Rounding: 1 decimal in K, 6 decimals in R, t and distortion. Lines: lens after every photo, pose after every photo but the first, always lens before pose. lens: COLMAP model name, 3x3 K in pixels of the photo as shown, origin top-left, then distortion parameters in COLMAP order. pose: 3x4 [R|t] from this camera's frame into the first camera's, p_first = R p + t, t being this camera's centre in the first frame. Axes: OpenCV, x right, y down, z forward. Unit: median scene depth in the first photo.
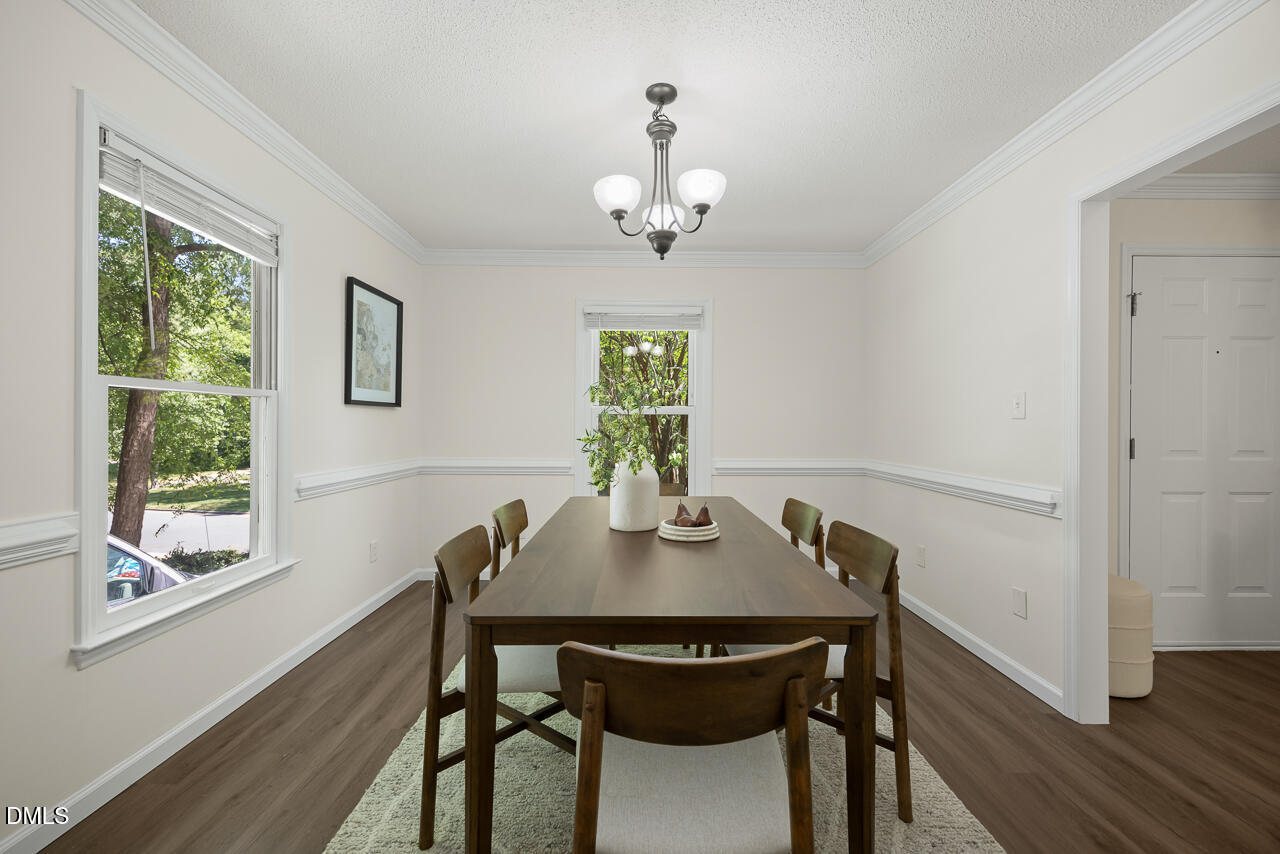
lens RADIAL K [[510.1, 0, 640.4], [0, 510.1, 426.6], [0, 0, 1]] dist [-0.001641, -0.000401]
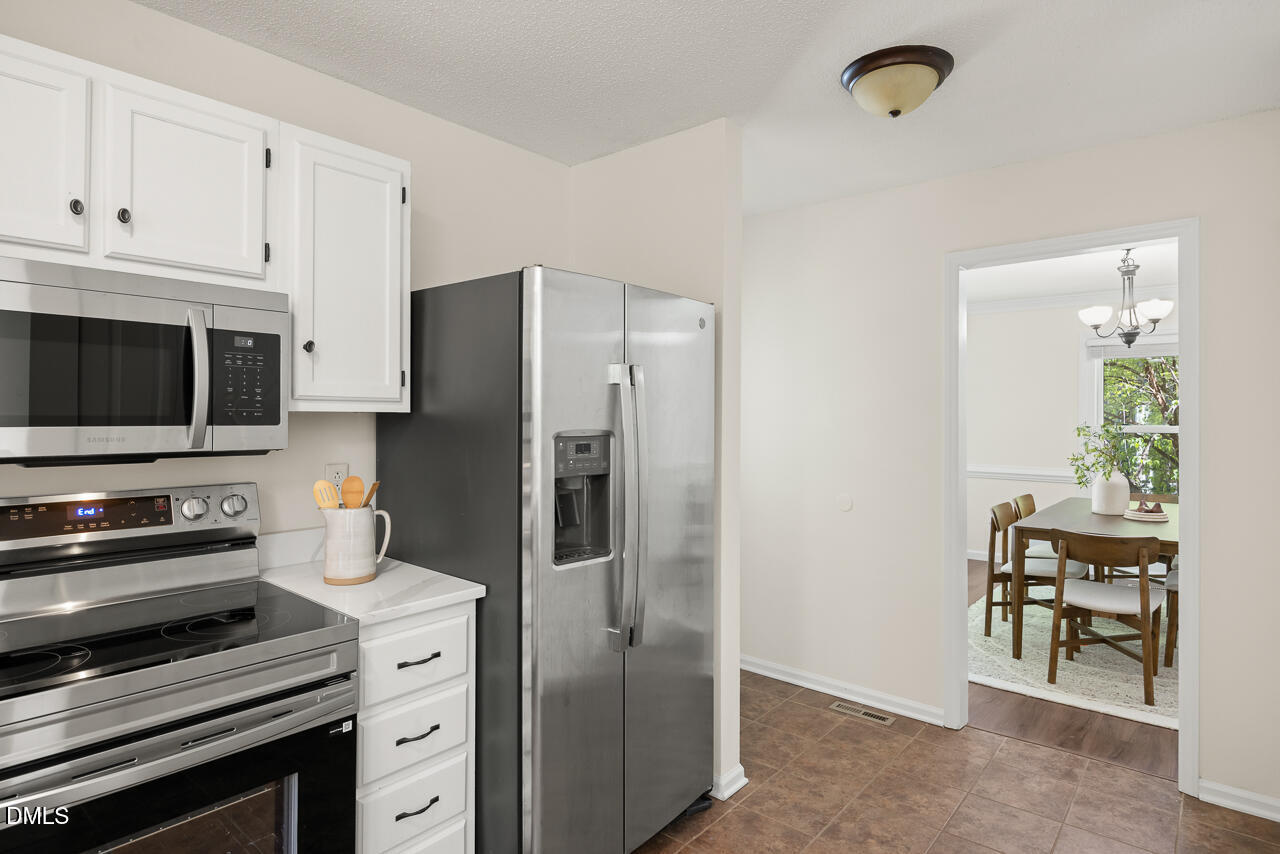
lens RADIAL K [[693.2, 0, 660.7], [0, 693.2, 419.8], [0, 0, 1]] dist [-0.003126, -0.003008]
pose [[0.762684, 0.002584, -0.646766, 0.339186], [-0.002398, 0.999996, 0.001168, -0.103731], [0.646767, 0.000660, 0.762688, -1.682413]]
